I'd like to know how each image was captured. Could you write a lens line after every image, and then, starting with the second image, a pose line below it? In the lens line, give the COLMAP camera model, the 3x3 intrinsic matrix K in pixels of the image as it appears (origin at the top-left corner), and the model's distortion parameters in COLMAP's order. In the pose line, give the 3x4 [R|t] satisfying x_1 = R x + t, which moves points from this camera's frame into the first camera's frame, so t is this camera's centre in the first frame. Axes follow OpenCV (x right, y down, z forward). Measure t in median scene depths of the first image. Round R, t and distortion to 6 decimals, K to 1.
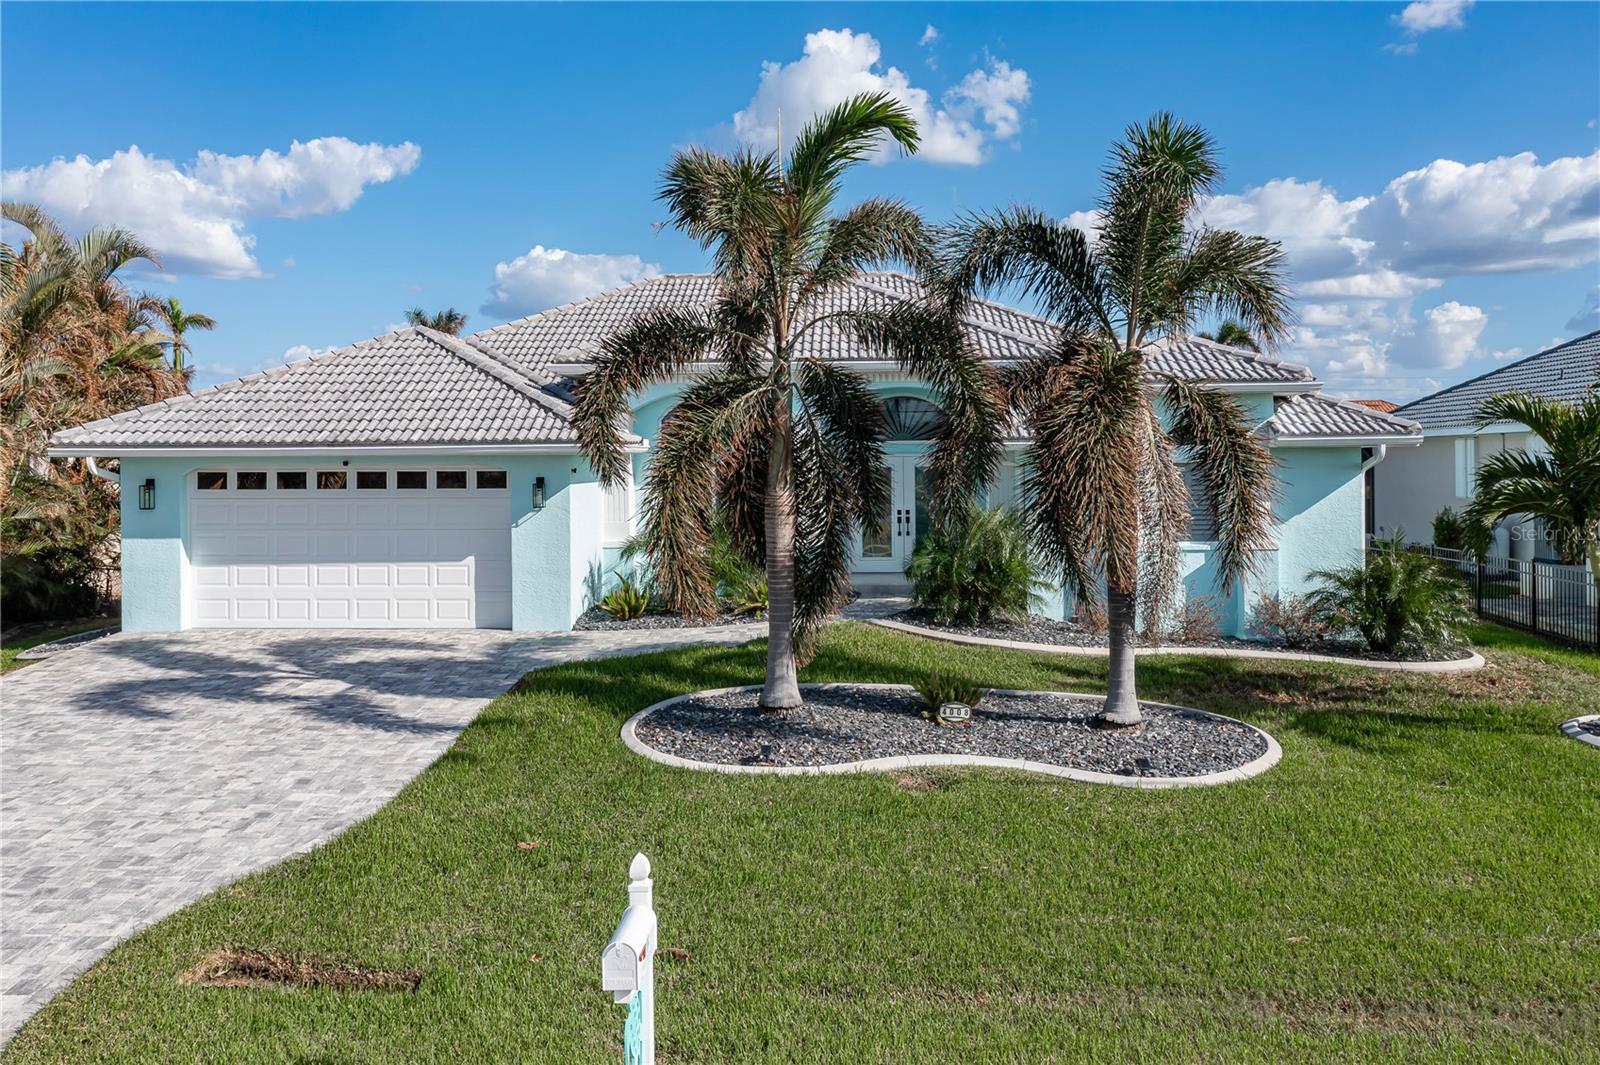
lens RADIAL K [[1314.4, 0, 801.1], [0, 1314.4, 535.3], [0, 0, 1]] dist [0.045968, 0.005178]
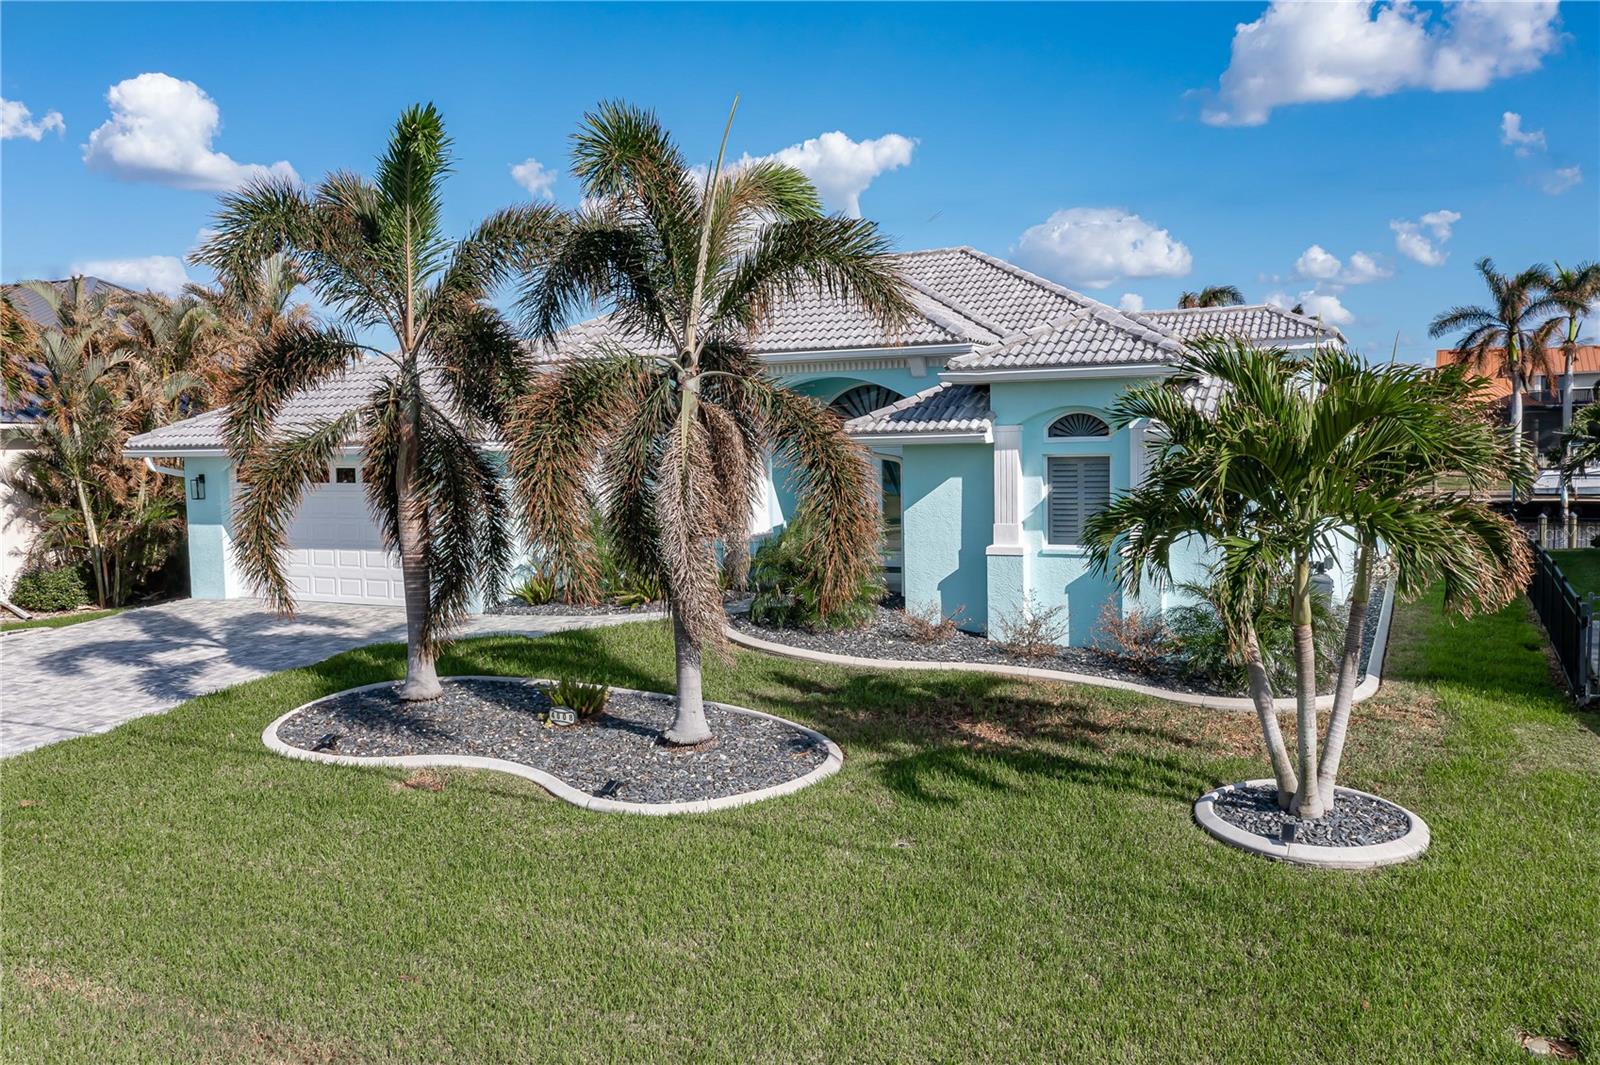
lens RADIAL K [[1278.1, 0, 831.7], [0, 1278.1, 560.1], [0, 0, 1]] dist [0.071169, -0.000691]
pose [[0.926390, 0.021945, -0.375927, 0.705807], [-0.006021, 0.999036, 0.043483, -0.029433], [0.376519, -0.038019, 0.925629, 0.184862]]
